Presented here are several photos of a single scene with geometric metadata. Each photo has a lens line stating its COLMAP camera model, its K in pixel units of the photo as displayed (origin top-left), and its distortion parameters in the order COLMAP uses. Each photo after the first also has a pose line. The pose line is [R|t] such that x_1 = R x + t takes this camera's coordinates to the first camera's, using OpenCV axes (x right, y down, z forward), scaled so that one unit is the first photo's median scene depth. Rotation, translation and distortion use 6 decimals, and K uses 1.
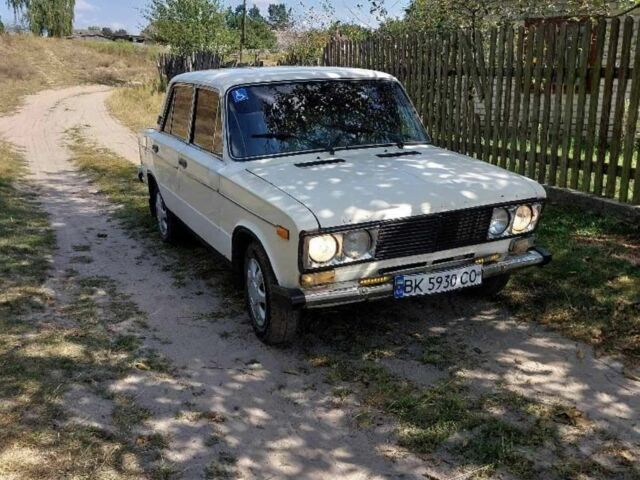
lens RADIAL K [[650.1, 0, 311.7], [0, 650.1, 240.5], [0, 0, 1]] dist [0.019566, -0.014350]
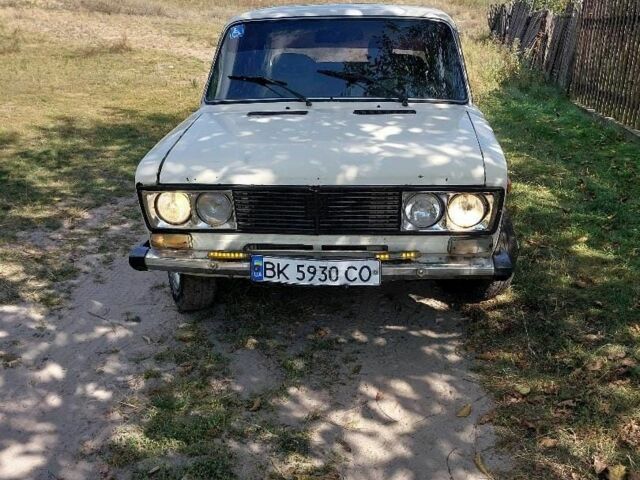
lens RADIAL K [[650.1, 0, 311.7], [0, 650.1, 240.5], [0, 0, 1]] dist [0.019566, -0.014350]
pose [[0.888058, 0.169854, -0.427203, 0.530416], [-0.140731, 0.985074, 0.099115, -0.053782], [0.437661, -0.027899, 0.898707, 0.284587]]
